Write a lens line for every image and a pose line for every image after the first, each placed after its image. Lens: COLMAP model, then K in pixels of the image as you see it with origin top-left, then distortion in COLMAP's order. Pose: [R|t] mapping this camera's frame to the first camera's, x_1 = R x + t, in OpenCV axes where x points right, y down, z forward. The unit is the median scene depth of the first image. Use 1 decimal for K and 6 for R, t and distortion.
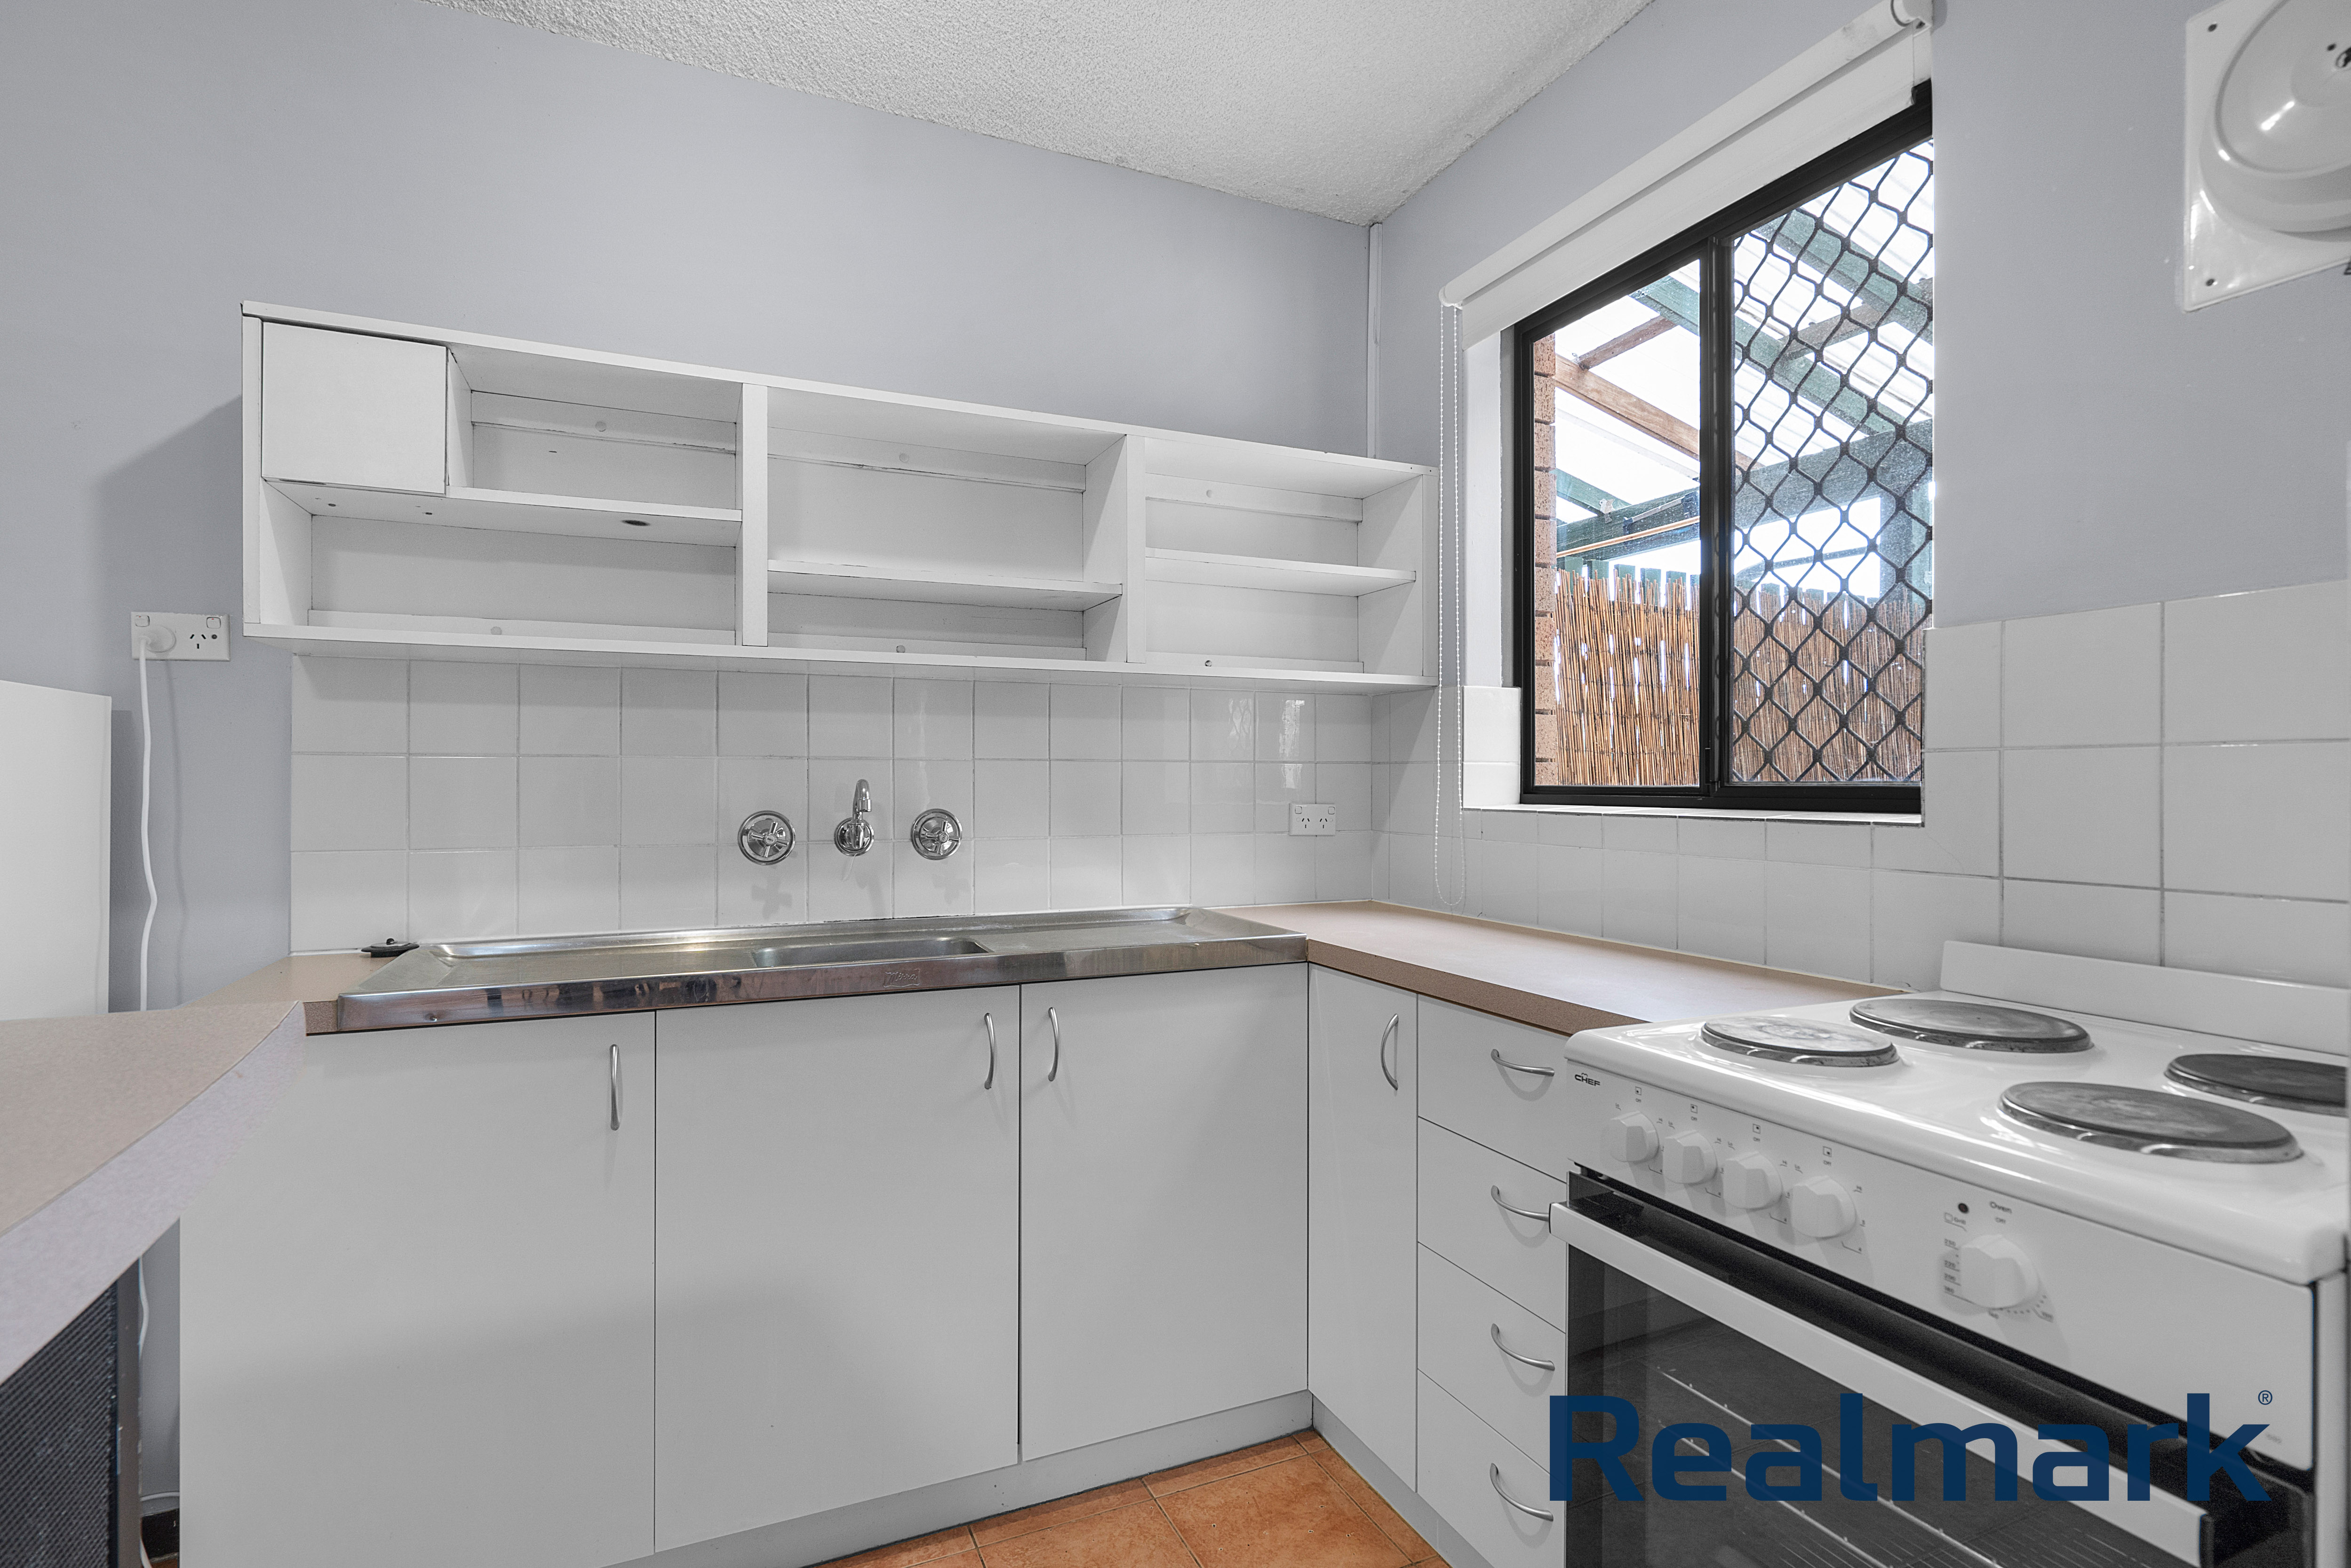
lens RADIAL K [[1096.1, 0, 1133.8], [0, 1096.1, 774.8], [0, 0, 1]] dist [0.005685, 0.000516]
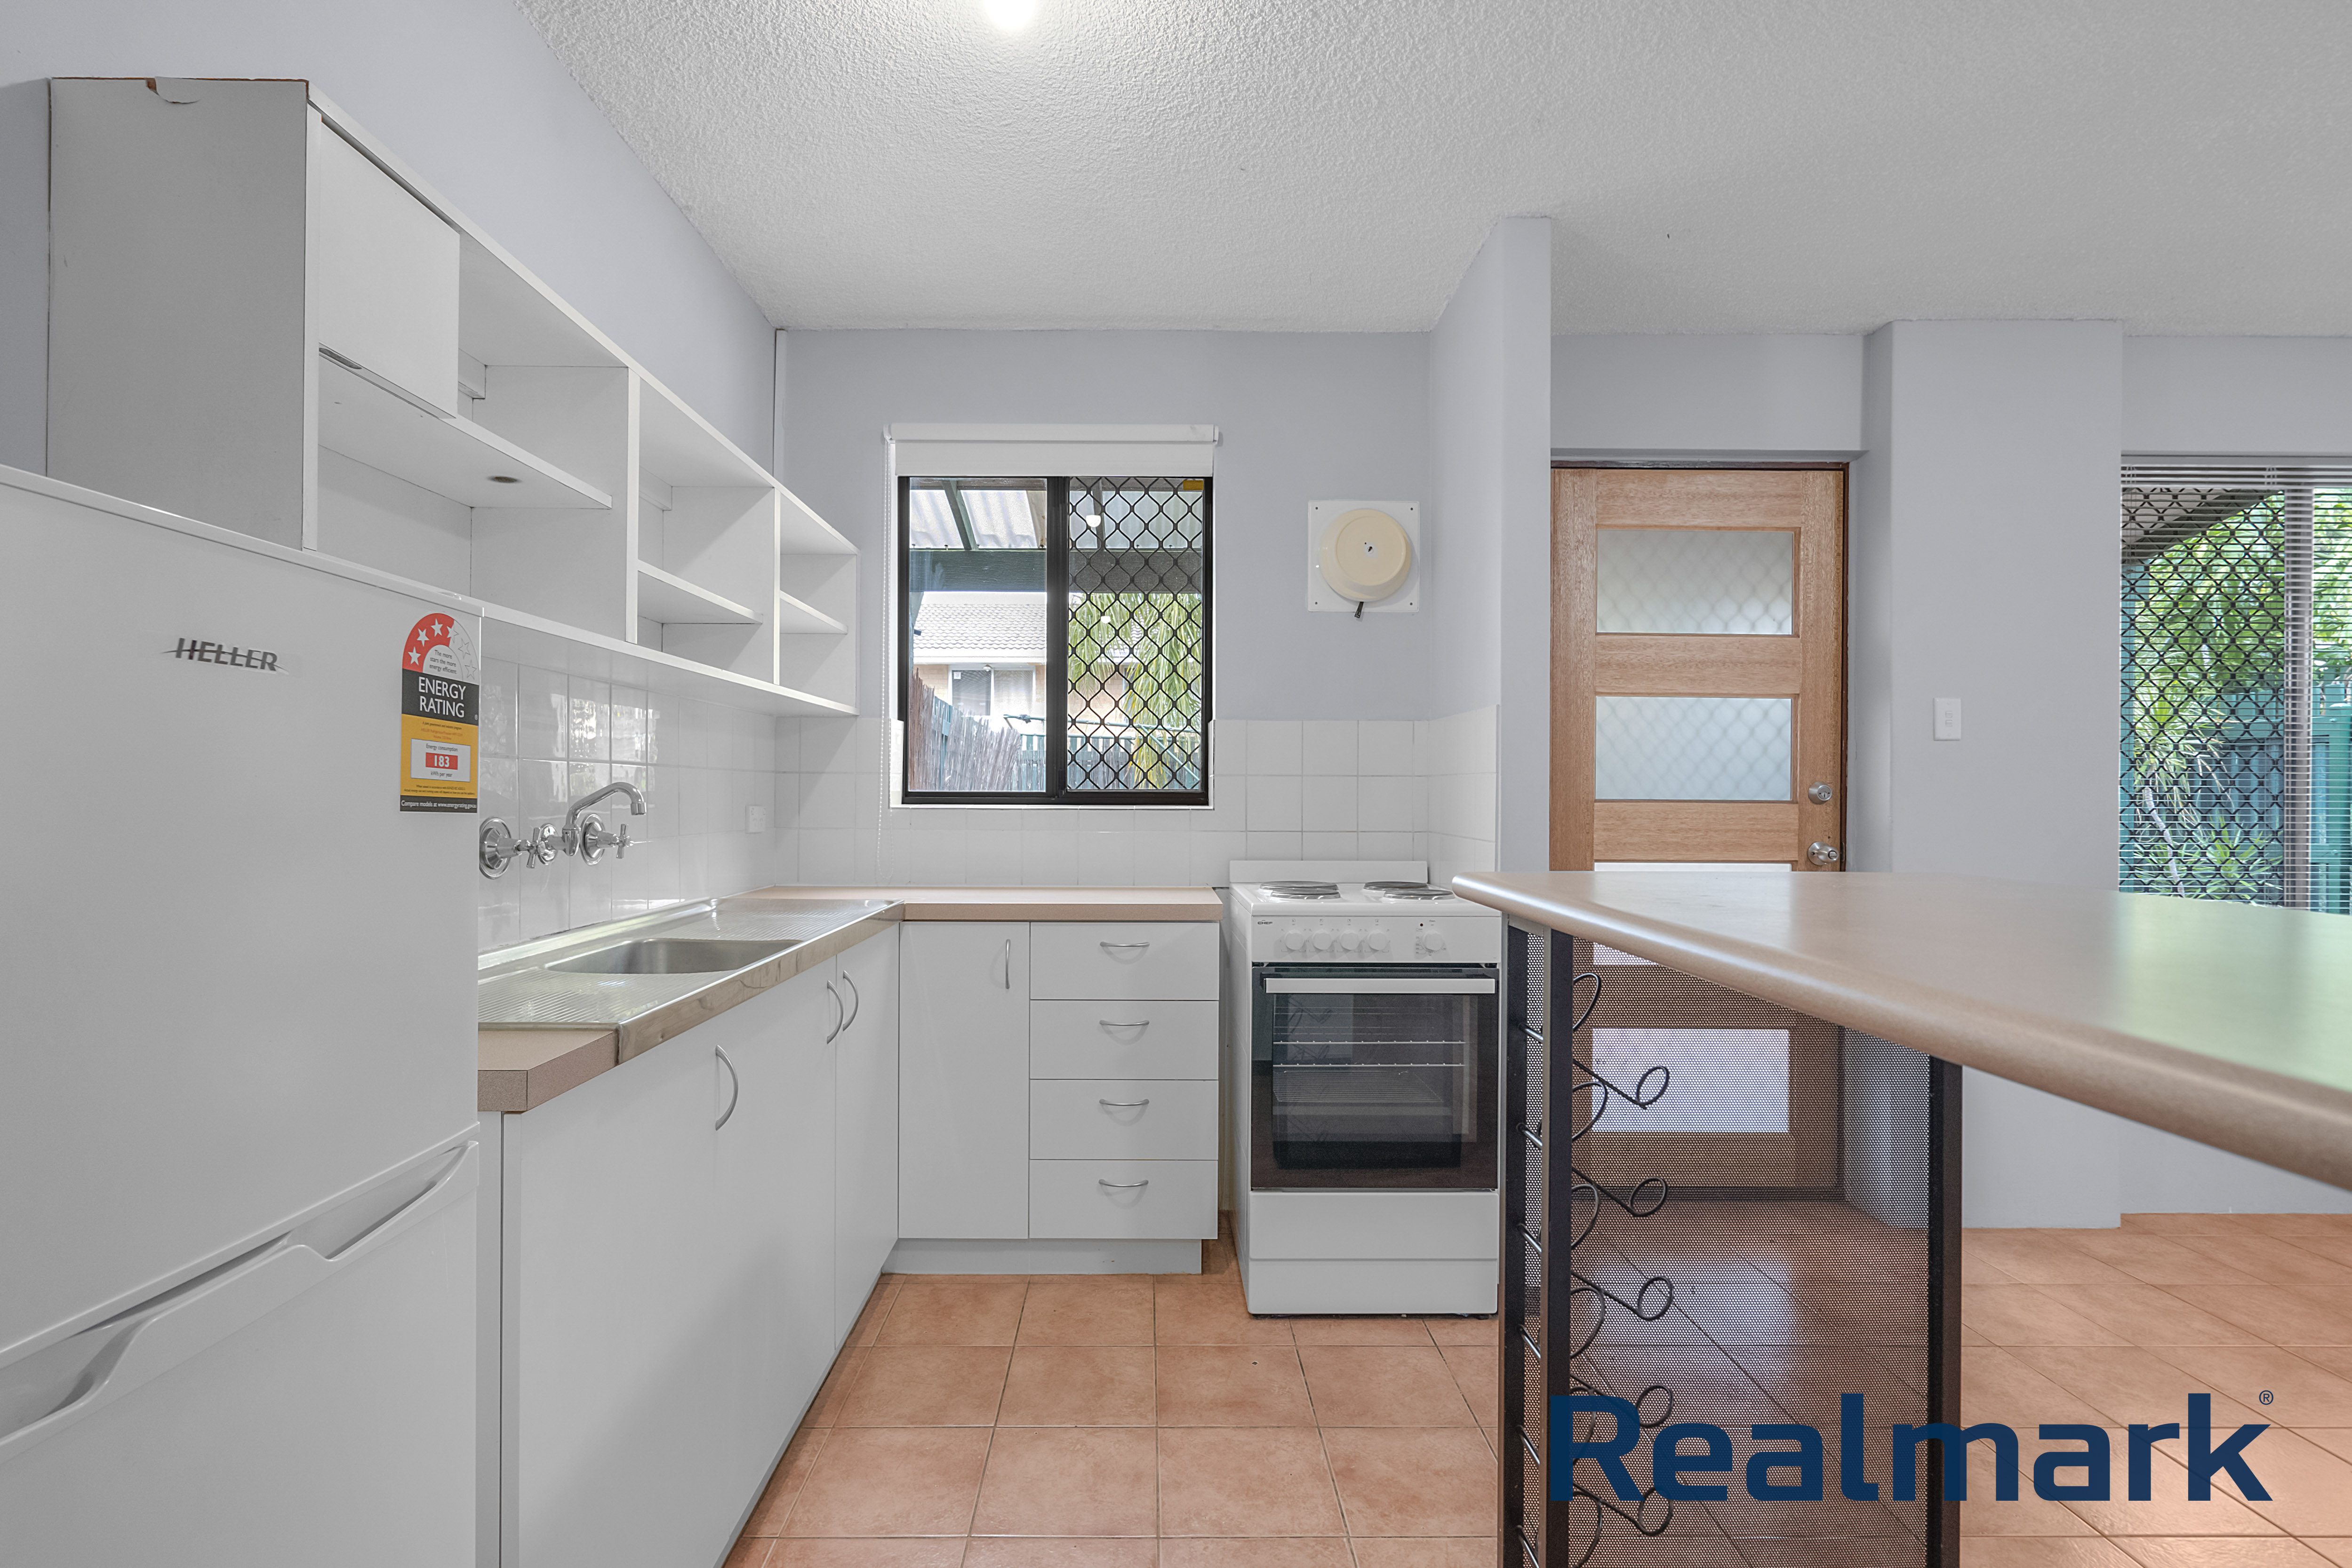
lens RADIAL K [[1096.4, 0, 1161.3], [0, 1096.4, 787.2], [0, 0, 1]] dist [0.005685, 0.000516]
pose [[0.388527, 0.005257, 0.921423, -1.037527], [-0.005374, 0.999980, -0.003439, 0.009315], [-0.921422, -0.003616, 0.388547, 0.196197]]
